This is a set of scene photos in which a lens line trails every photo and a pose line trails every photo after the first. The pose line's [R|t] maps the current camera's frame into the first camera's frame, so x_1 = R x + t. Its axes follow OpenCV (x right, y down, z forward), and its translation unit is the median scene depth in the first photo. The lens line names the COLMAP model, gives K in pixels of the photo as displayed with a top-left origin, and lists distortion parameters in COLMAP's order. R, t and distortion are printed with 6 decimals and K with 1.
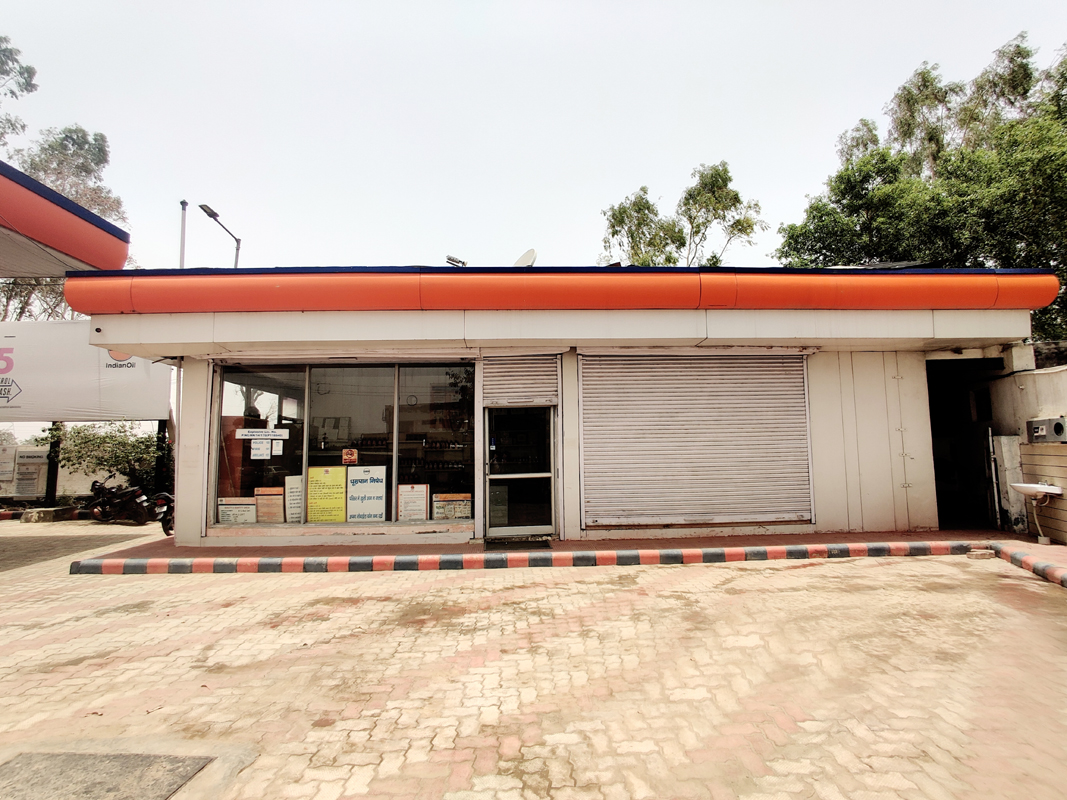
lens RADIAL K [[534.4, 0, 528.3], [0, 534.4, 397.4], [0, 0, 1]] dist [-0.025061, 0.000719]
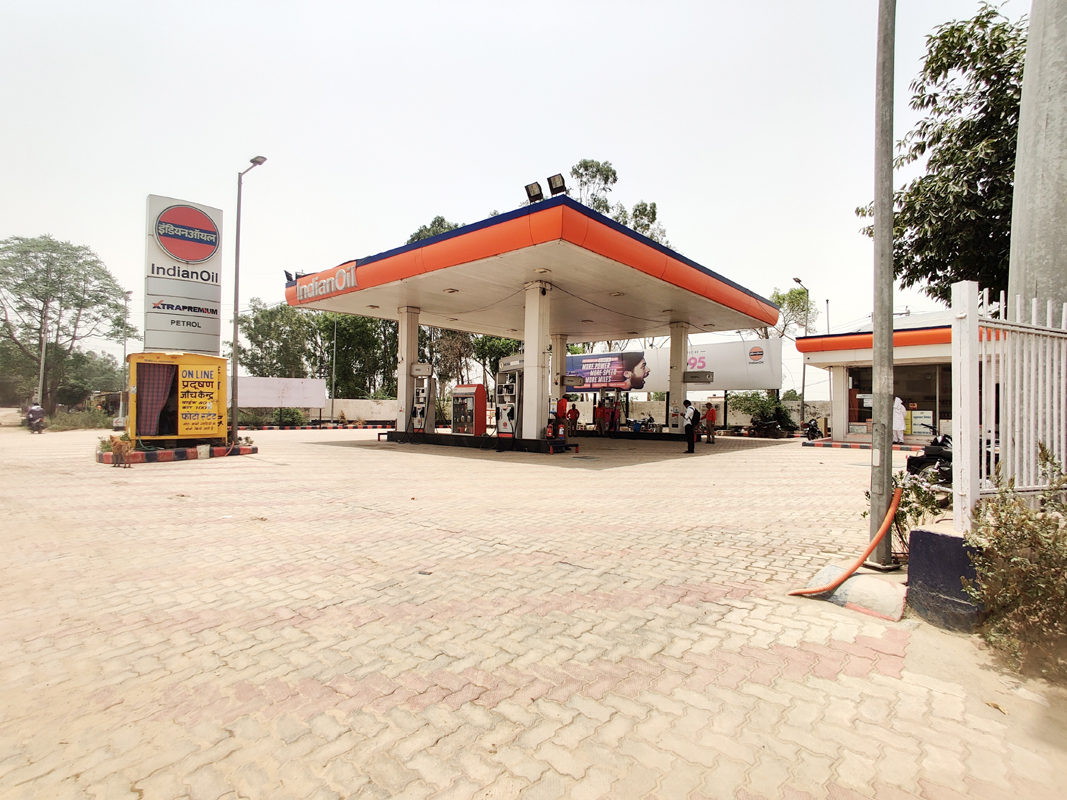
lens RADIAL K [[534.4, 0, 526.5], [0, 534.4, 405.9], [0, 0, 1]] dist [-0.025061, 0.000719]
pose [[0.727201, 0.011779, -0.686323, 0.012508], [0.053932, 0.995781, 0.074235, -0.149129], [0.684303, -0.090998, 0.723498, -1.782358]]
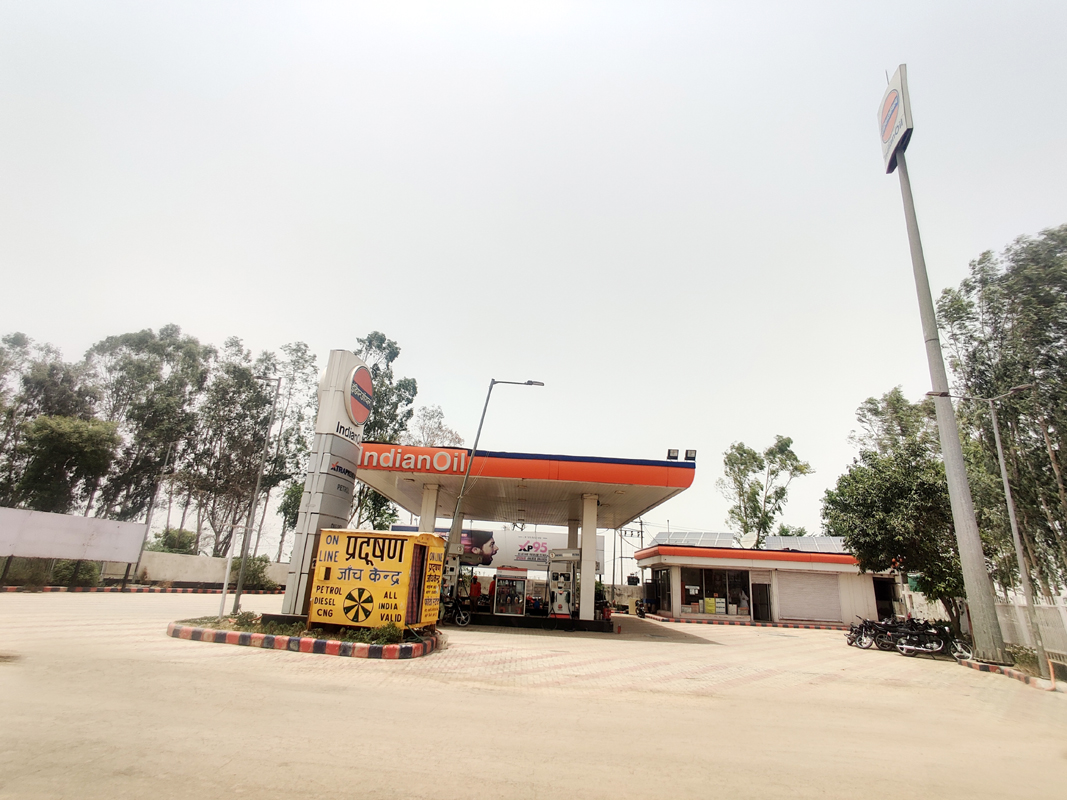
lens RADIAL K [[534.4, 0, 535.3], [0, 534.4, 405.1], [0, 0, 1]] dist [-0.025061, 0.000719]
pose [[0.997189, 0.057055, -0.048560, -1.495048], [-0.066273, 0.974030, -0.216504, -0.298055], [0.034947, 0.219114, 0.975073, -2.972042]]
